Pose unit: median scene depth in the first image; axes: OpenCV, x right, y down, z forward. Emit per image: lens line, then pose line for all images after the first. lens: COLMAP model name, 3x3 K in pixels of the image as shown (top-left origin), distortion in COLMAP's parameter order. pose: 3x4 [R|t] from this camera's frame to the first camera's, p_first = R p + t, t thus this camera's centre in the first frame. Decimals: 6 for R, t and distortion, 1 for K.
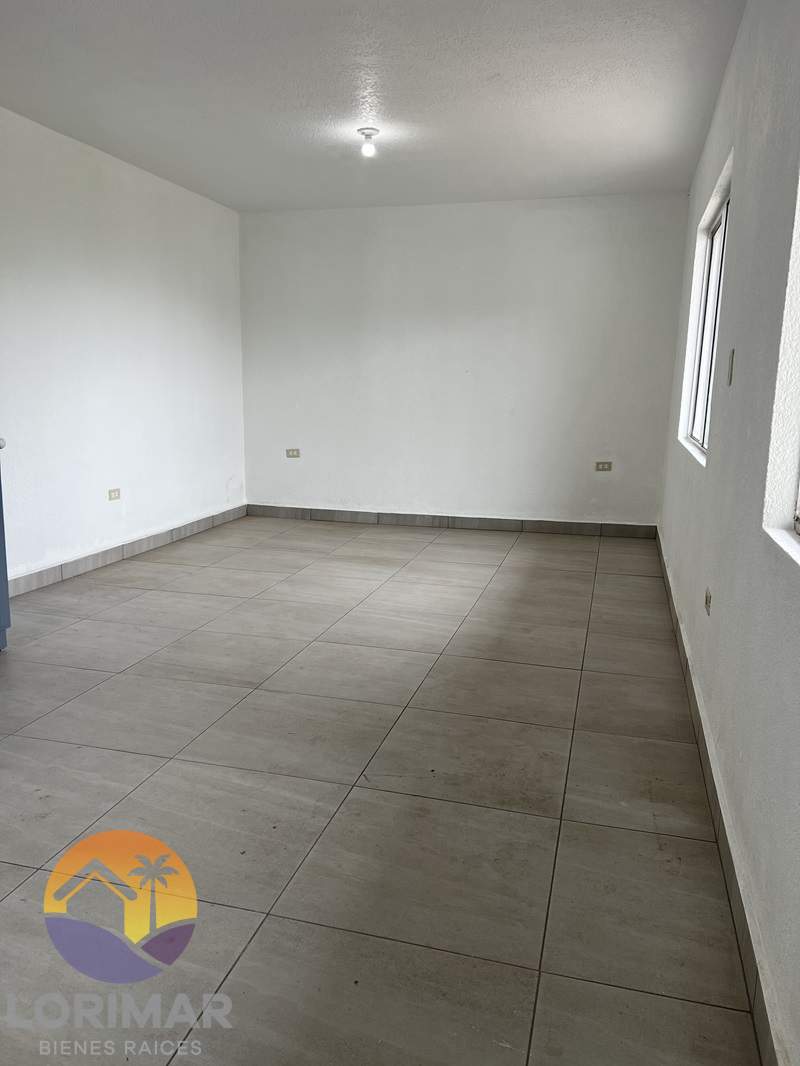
lens RADIAL K [[811.7, 0, 400.0], [0, 811.7, 533.0], [0, 0, 1]] dist [0.088890, -0.119822]
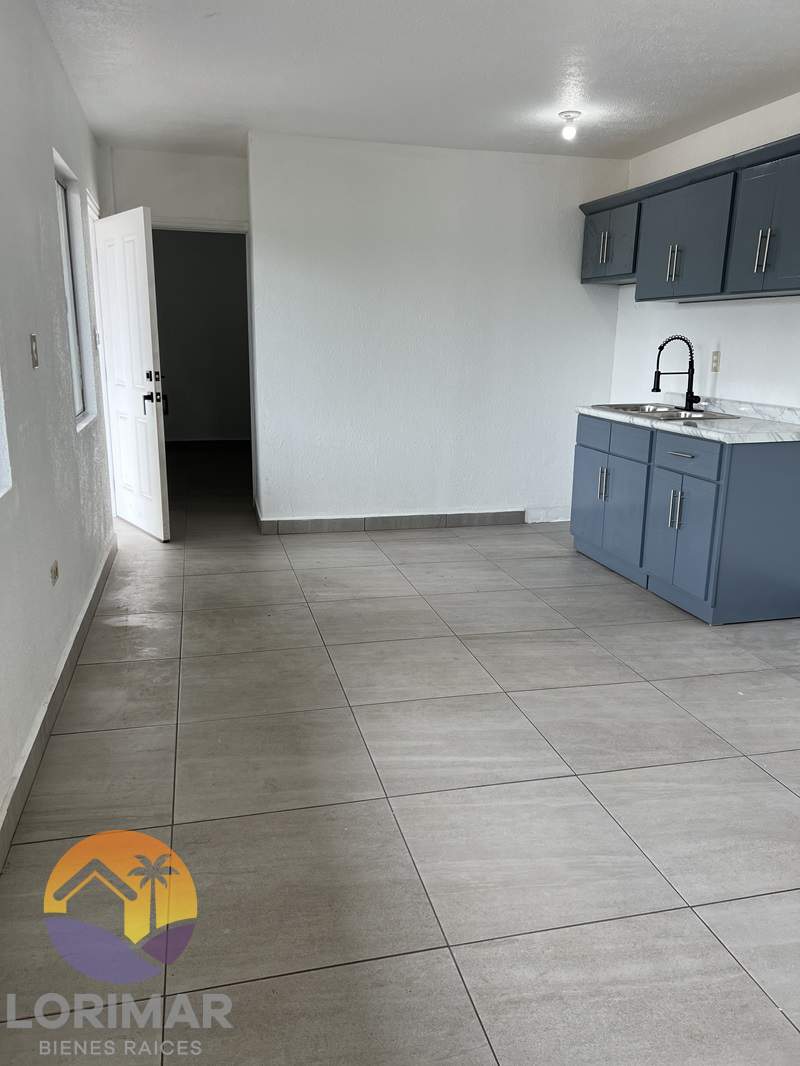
lens RADIAL K [[811.7, 0, 400.0], [0, 811.7, 533.0], [0, 0, 1]] dist [0.088890, -0.119822]
pose [[-0.875920, 0.080951, -0.475616, 0.473172], [-0.118995, 0.919117, 0.375584, -0.404397], [0.467551, 0.385577, -0.795441, 1.980852]]
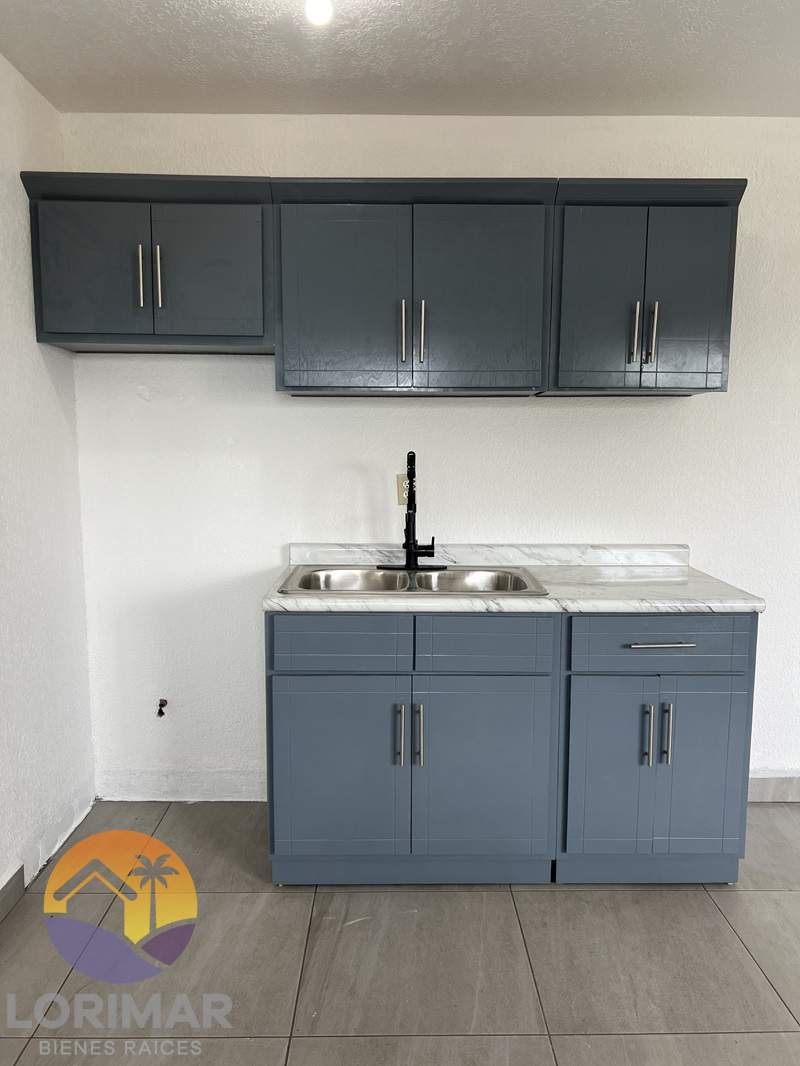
lens RADIAL K [[811.7, 0, 400.0], [0, 811.7, 533.0], [0, 0, 1]] dist [0.088890, -0.119822]
pose [[0.270534, 0.084952, -0.958955, 0.128459], [-0.169264, 0.984779, 0.039488, -0.172181], [0.947714, 0.151634, 0.280795, 0.604613]]
